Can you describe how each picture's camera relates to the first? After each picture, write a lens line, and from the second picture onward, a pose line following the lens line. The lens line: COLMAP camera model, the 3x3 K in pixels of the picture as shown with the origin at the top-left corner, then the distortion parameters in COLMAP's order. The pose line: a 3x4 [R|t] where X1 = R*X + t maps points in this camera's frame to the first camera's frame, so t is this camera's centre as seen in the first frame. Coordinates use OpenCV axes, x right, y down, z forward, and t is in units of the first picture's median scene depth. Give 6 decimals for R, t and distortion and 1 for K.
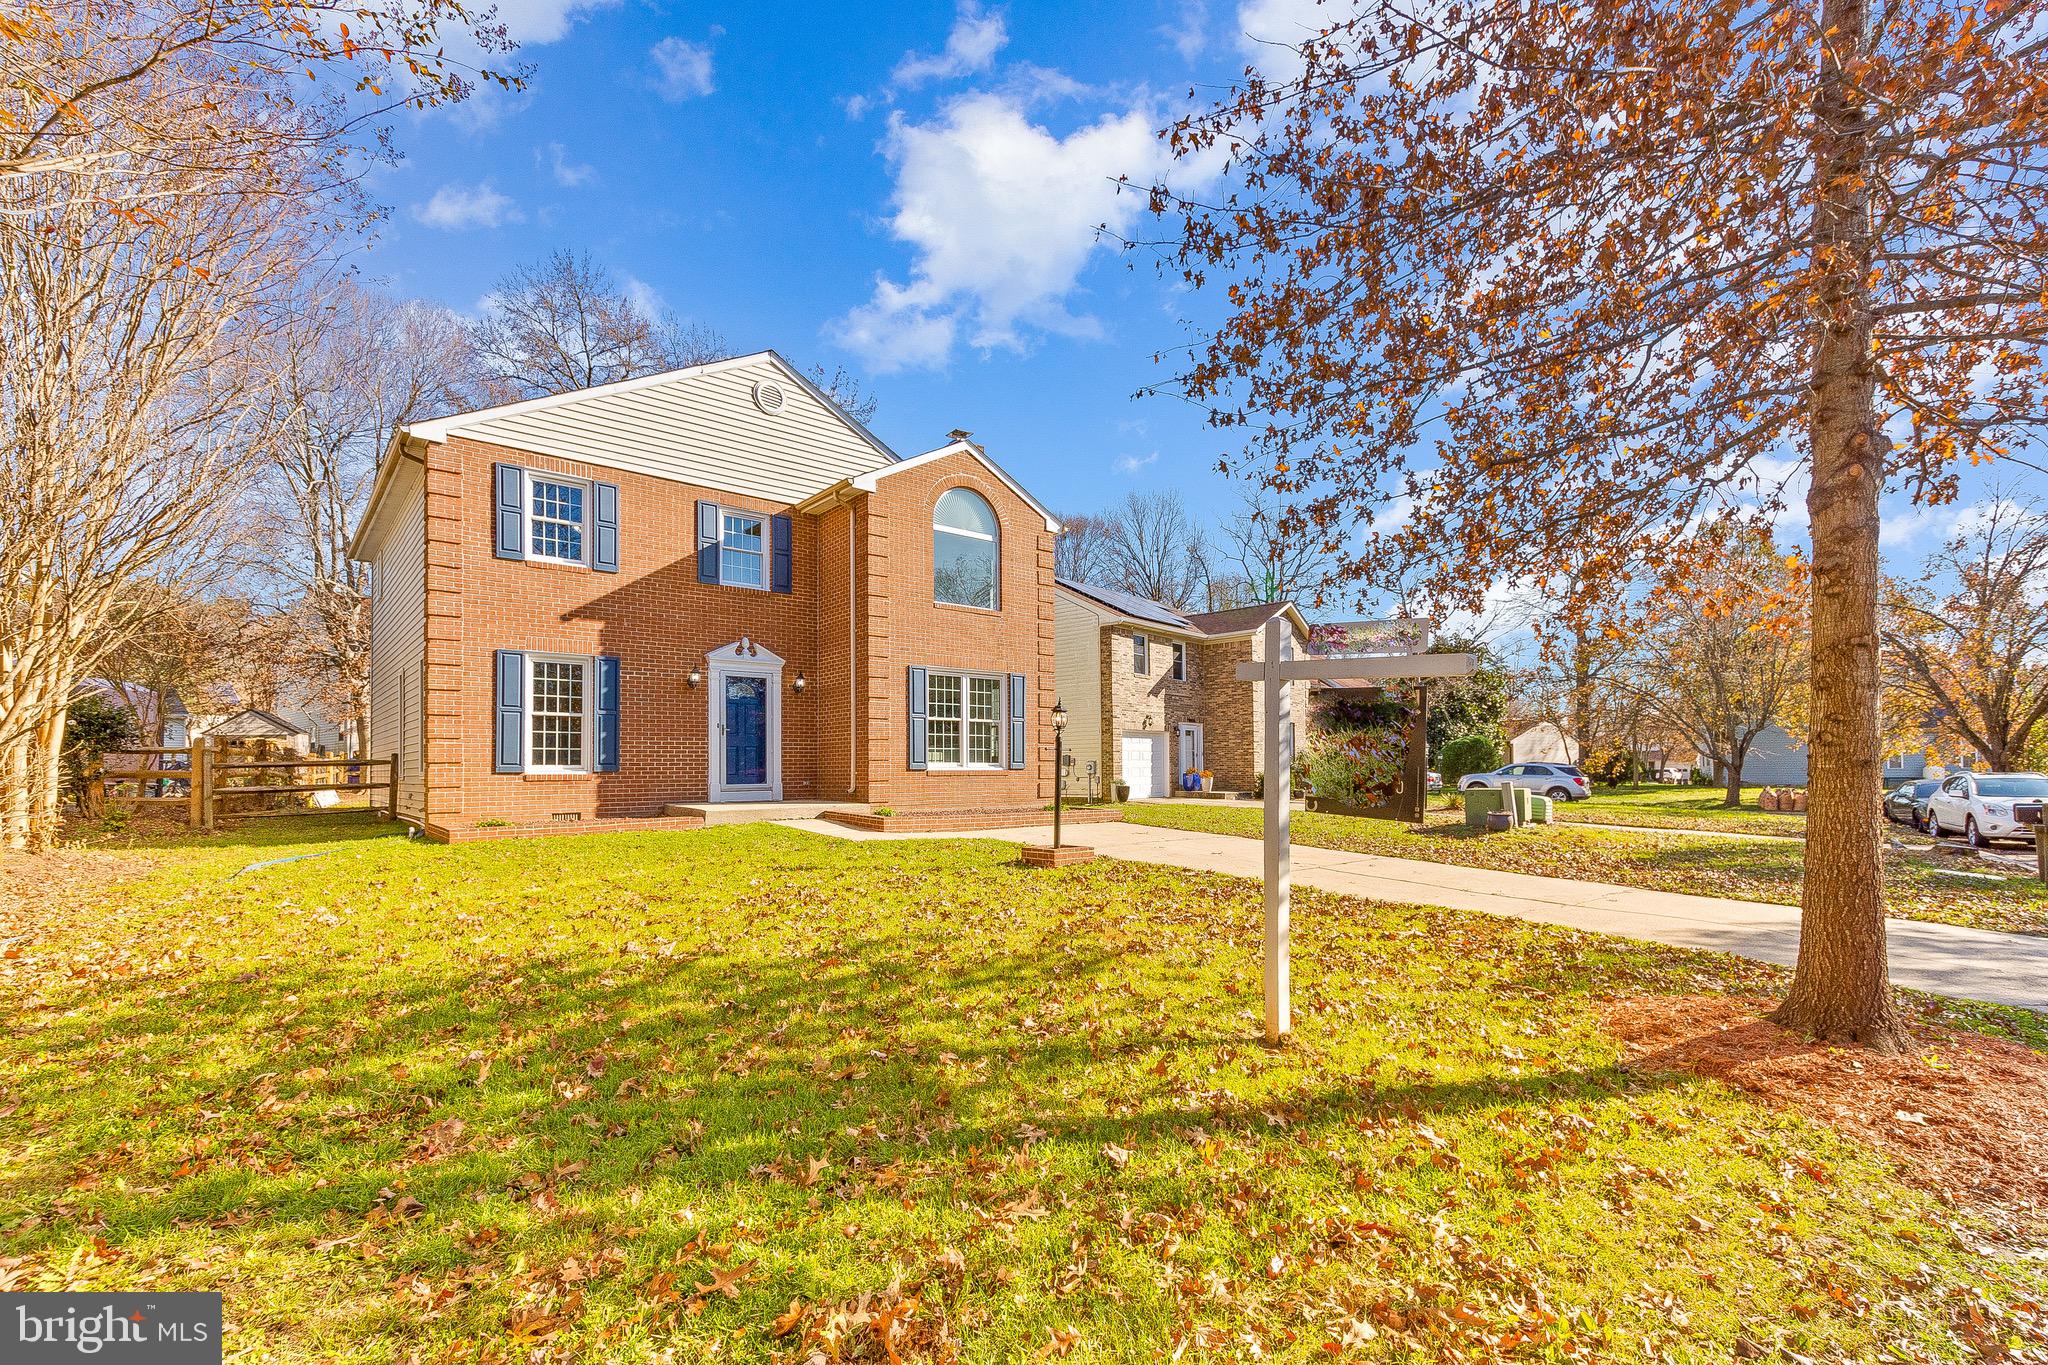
lens RADIAL K [[911.8, 0, 1032.3], [0, 911.8, 744.4], [0, 0, 1]] dist [0.012943, -0.001192]
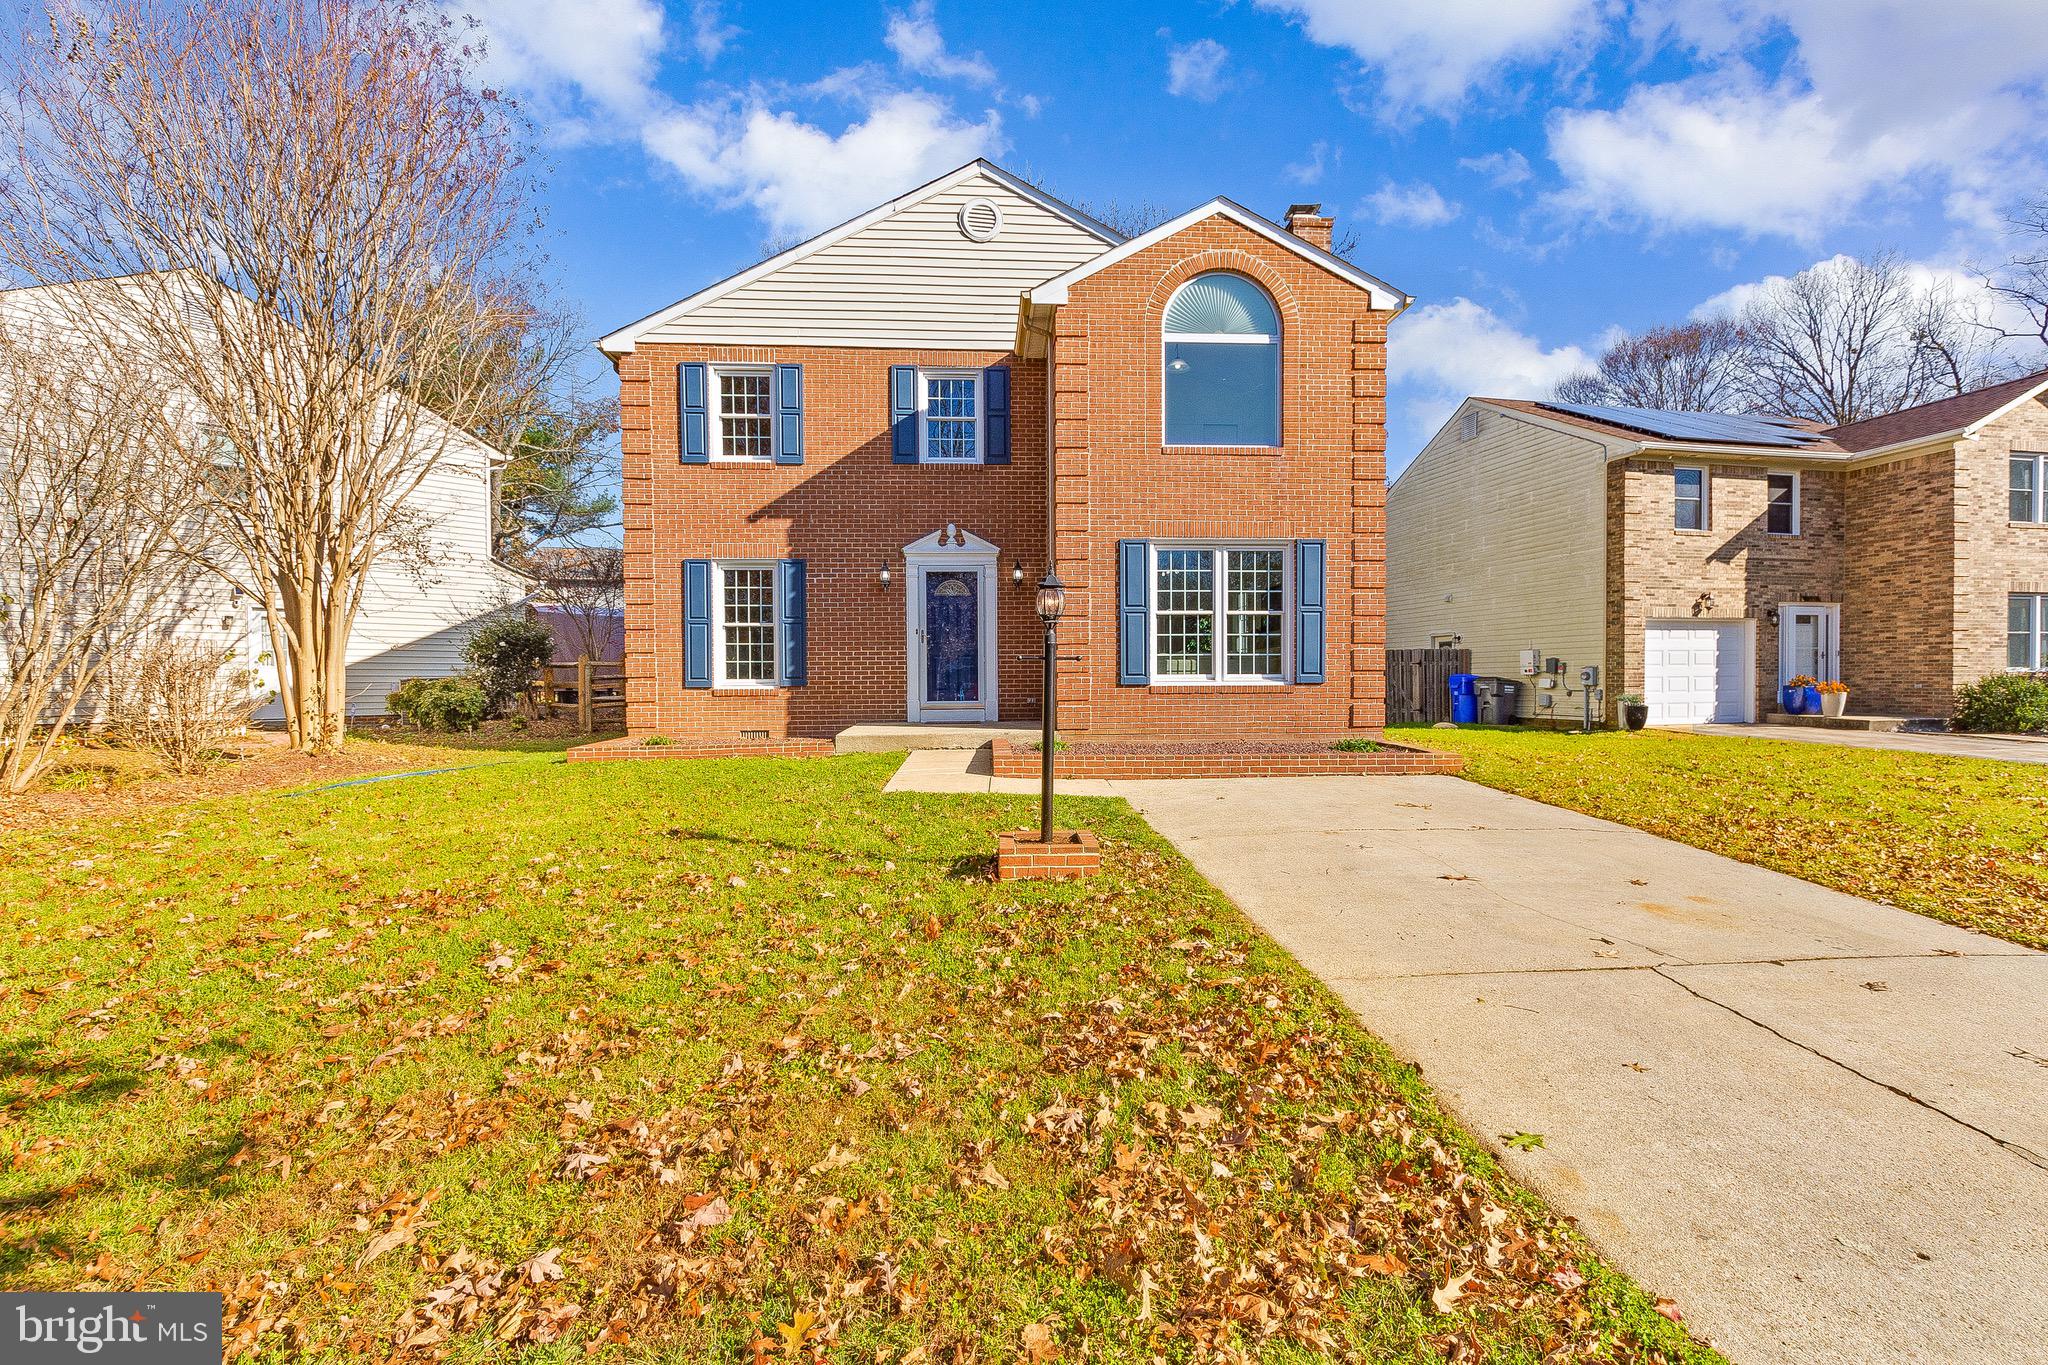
lens RADIAL K [[888.9, 0, 1030.9], [0, 888.9, 689.0], [0, 0, 1]] dist [0.010740, -0.000271]
pose [[0.798400, 0.009977, -0.602045, 0.229163], [0.018126, 0.999011, 0.040594, 0.000942], [0.601855, -0.043323, 0.797430, 0.393060]]
